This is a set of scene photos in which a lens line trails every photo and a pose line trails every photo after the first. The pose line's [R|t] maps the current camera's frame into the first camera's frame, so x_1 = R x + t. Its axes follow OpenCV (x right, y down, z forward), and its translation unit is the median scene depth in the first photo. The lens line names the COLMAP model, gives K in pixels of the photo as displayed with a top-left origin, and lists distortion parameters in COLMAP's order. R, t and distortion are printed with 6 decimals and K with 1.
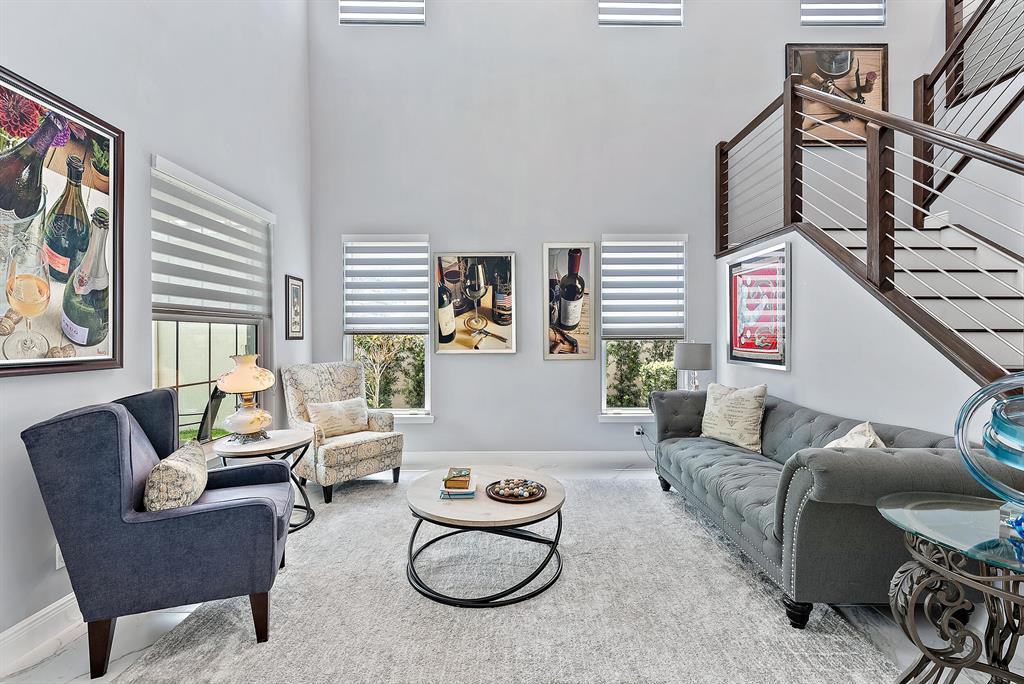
lens RADIAL K [[444.2, 0, 514.1], [0, 444.2, 335.5], [0, 0, 1]] dist [0.001387, 0.000324]
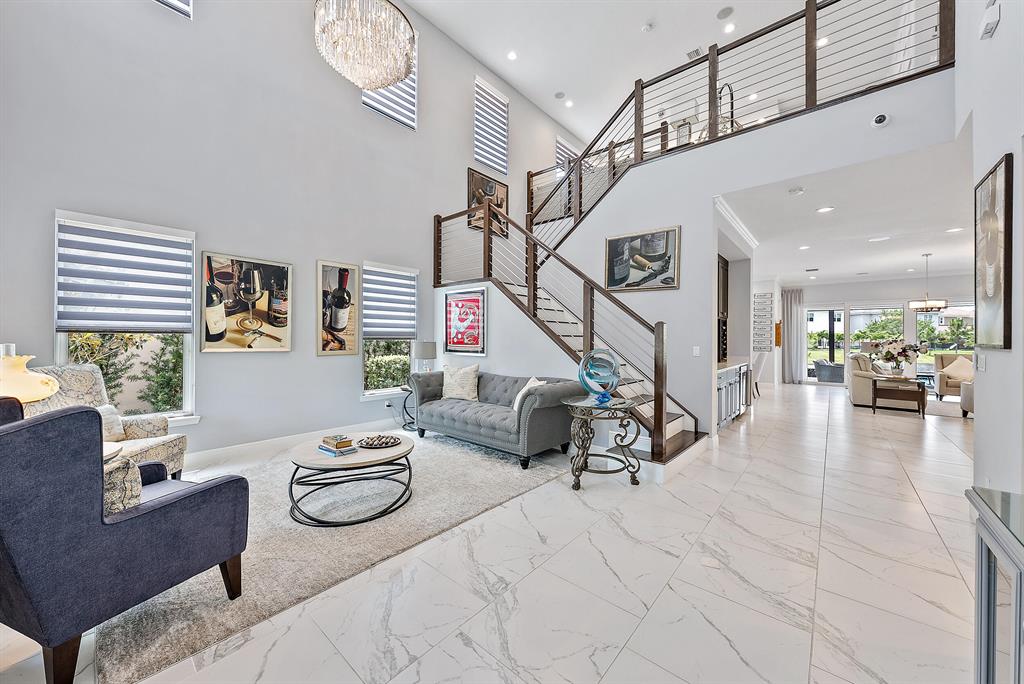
lens RADIAL K [[369.7, 0, 514.8], [0, 369.7, 335.6], [0, 0, 1]] dist [-0.000030, 0.000010]
pose [[0.658790, 0.011362, 0.752241, -0.338852], [-0.007362, 0.999935, -0.008656, 0.004163], [-0.752291, 0.000164, 0.658831, -0.073199]]
